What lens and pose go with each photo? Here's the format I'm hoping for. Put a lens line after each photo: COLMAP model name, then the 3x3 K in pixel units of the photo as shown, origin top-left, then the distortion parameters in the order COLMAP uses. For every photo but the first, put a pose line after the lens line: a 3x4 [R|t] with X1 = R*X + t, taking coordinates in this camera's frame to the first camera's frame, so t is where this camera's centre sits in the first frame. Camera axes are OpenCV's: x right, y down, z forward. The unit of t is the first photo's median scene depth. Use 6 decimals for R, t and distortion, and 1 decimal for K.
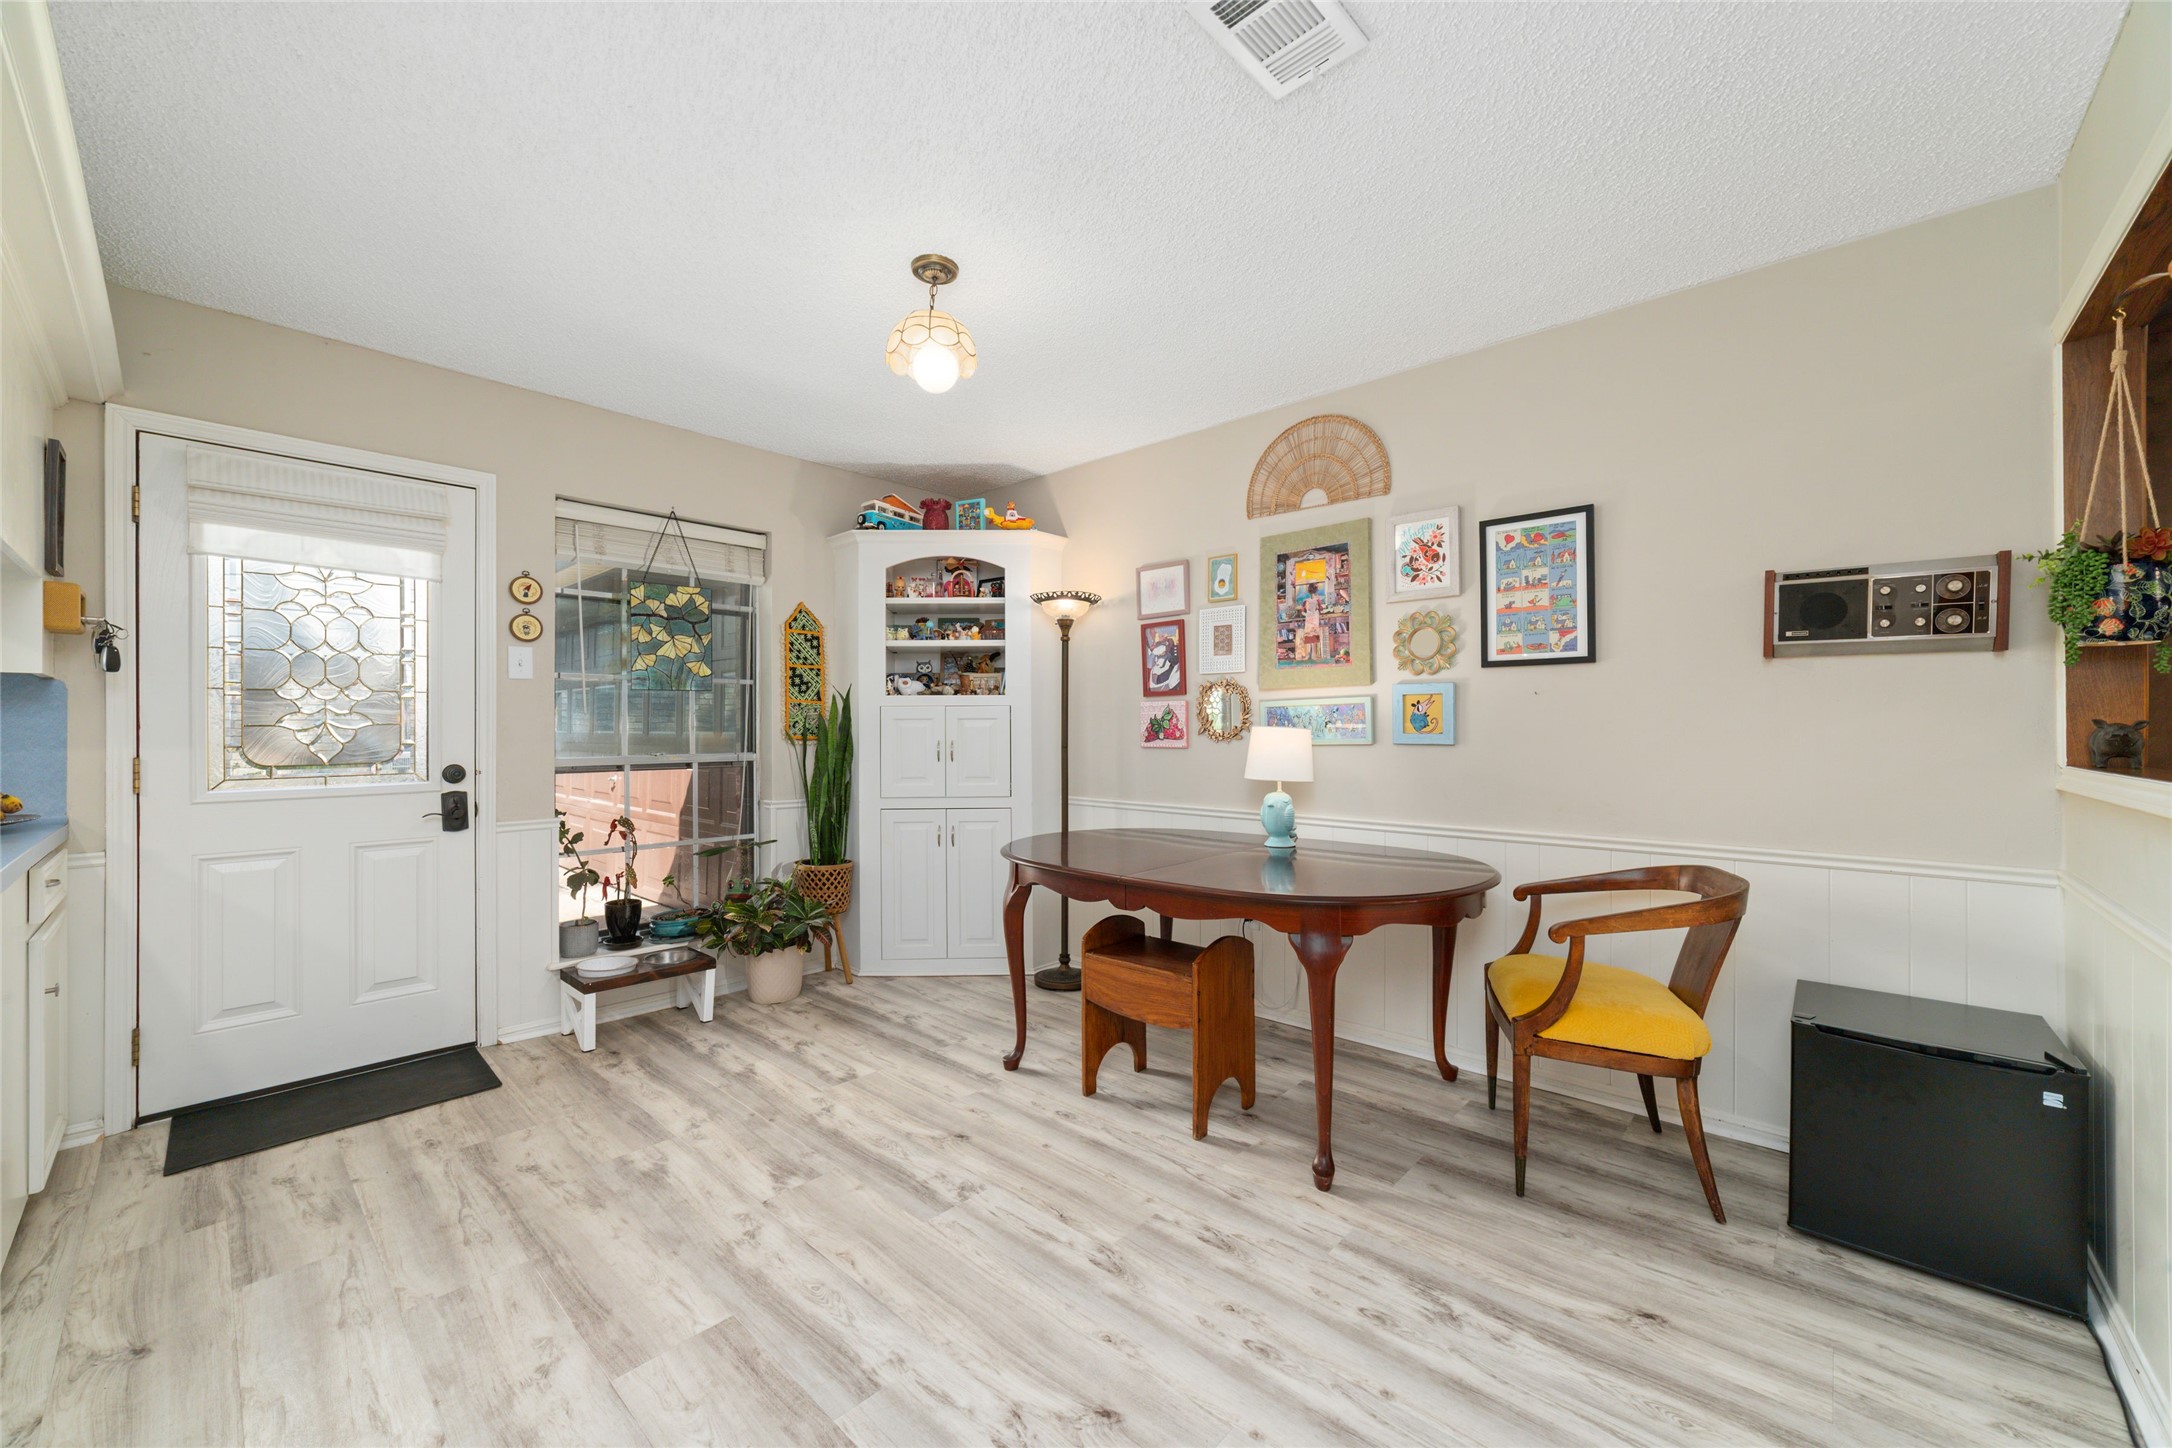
lens RADIAL K [[842.1, 0, 1090.2], [0, 842.1, 732.7], [0, 0, 1]] dist [-0.017029, 0.003785]
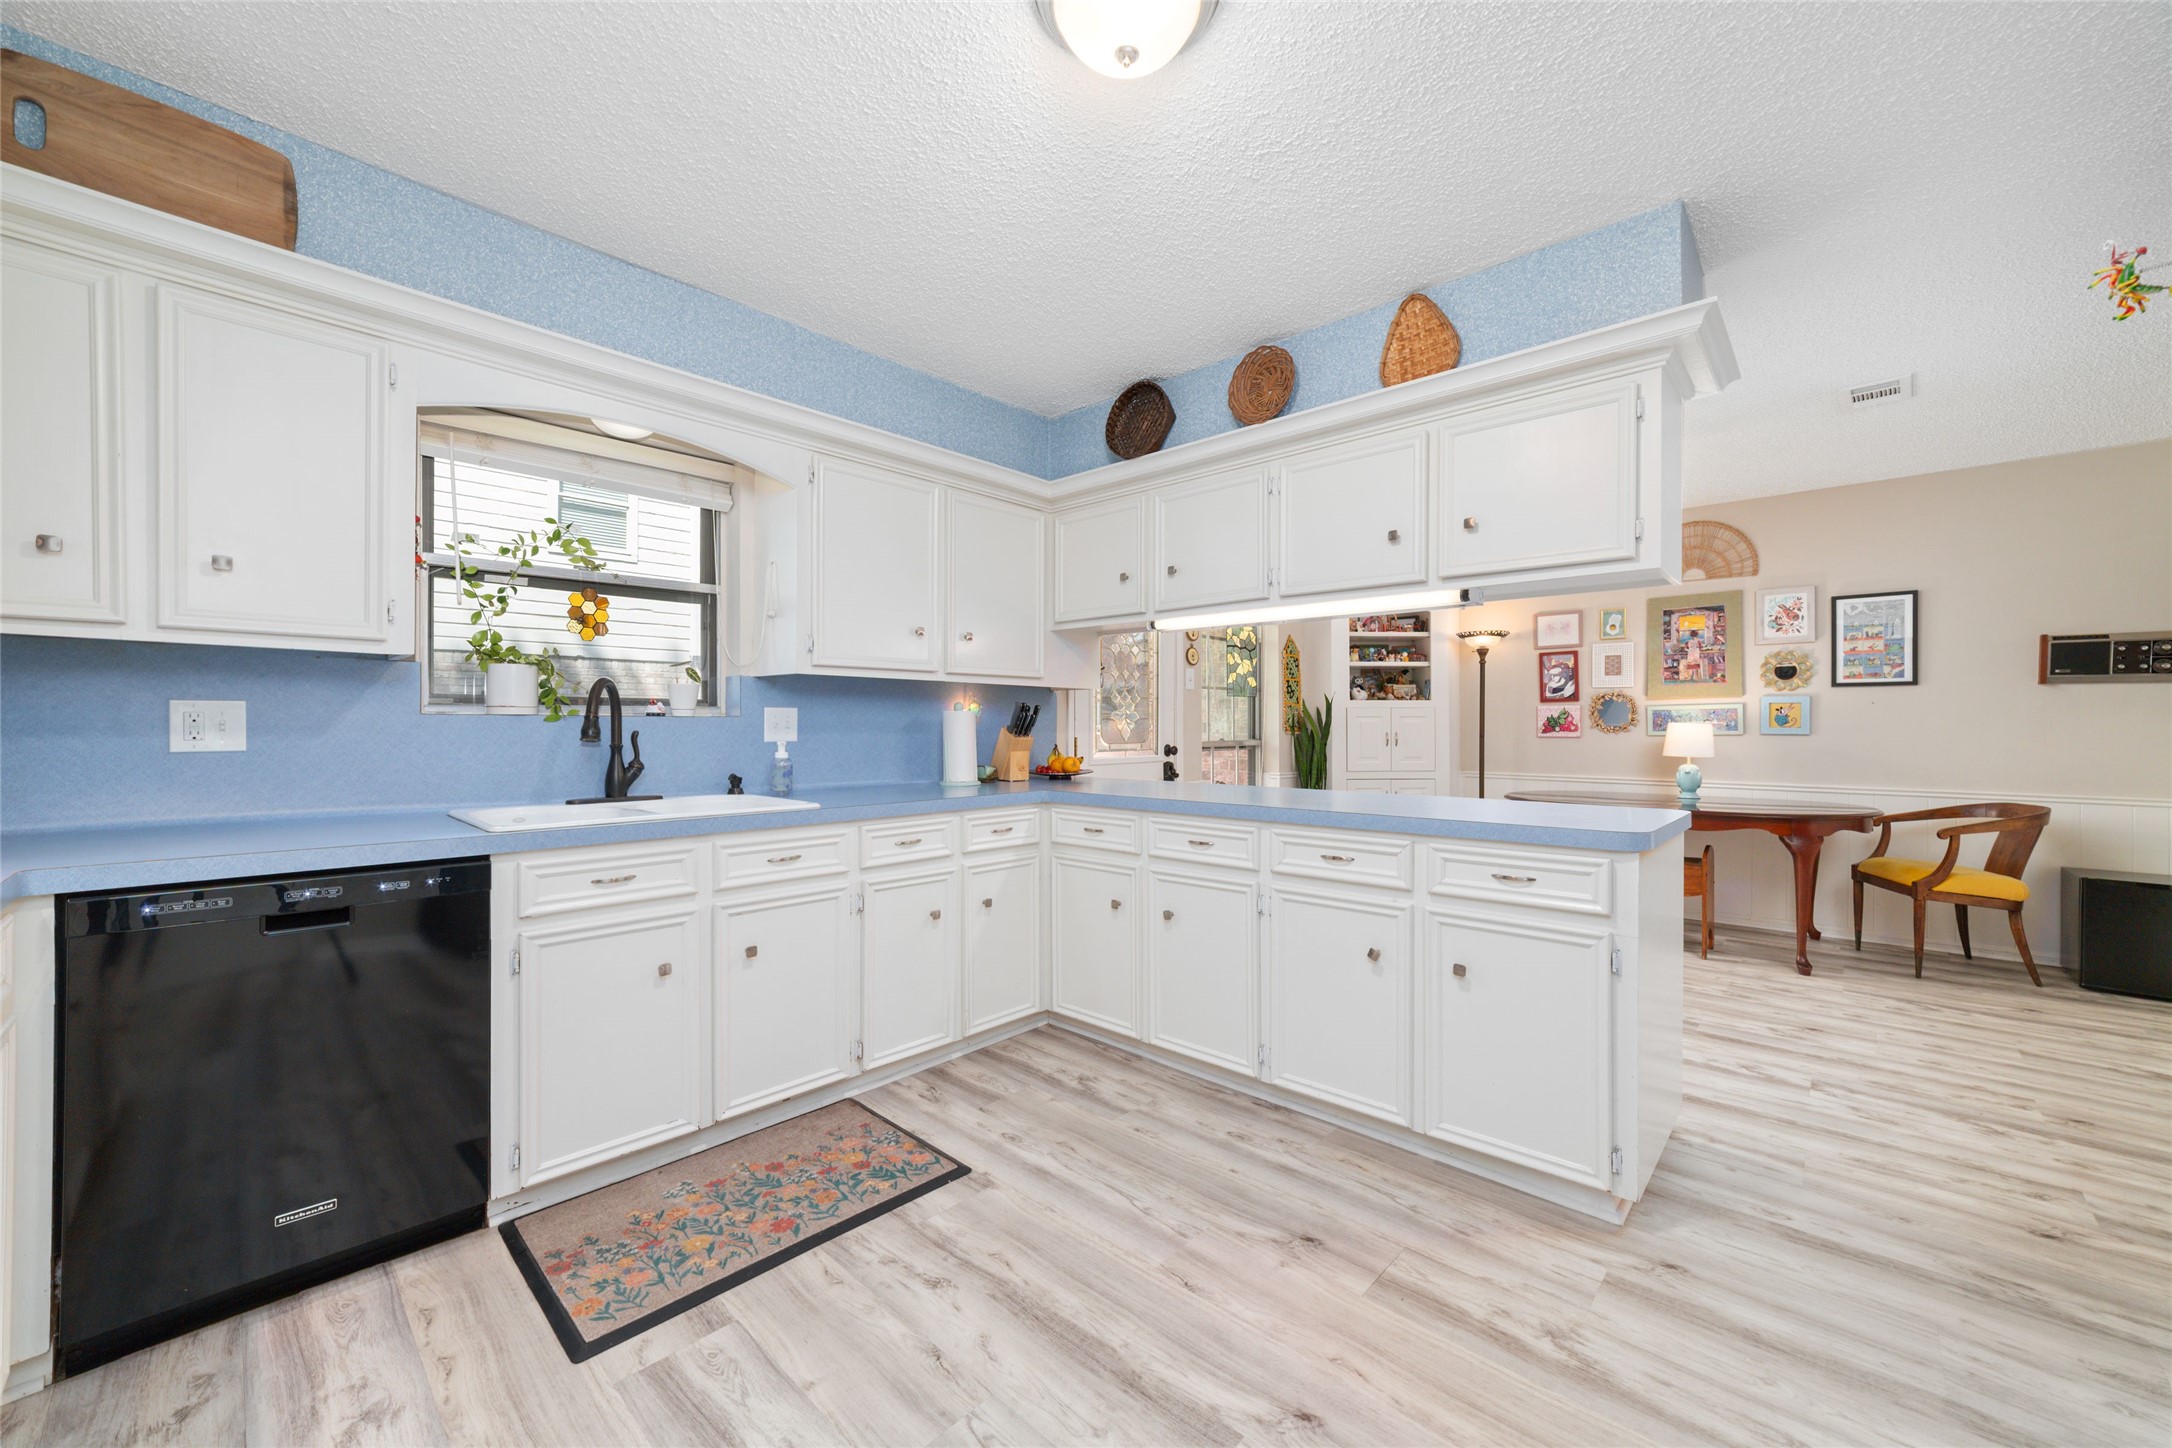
lens RADIAL K [[842.1, 0, 1075.3], [0, 842.1, 717.9], [0, 0, 1]] dist [-0.017029, 0.003785]
pose [[0.999426, 0.007208, -0.033087, -0.800037], [-0.007764, 0.999830, -0.016710, 0.017330], [0.032961, 0.016957, 0.999313, -0.552616]]
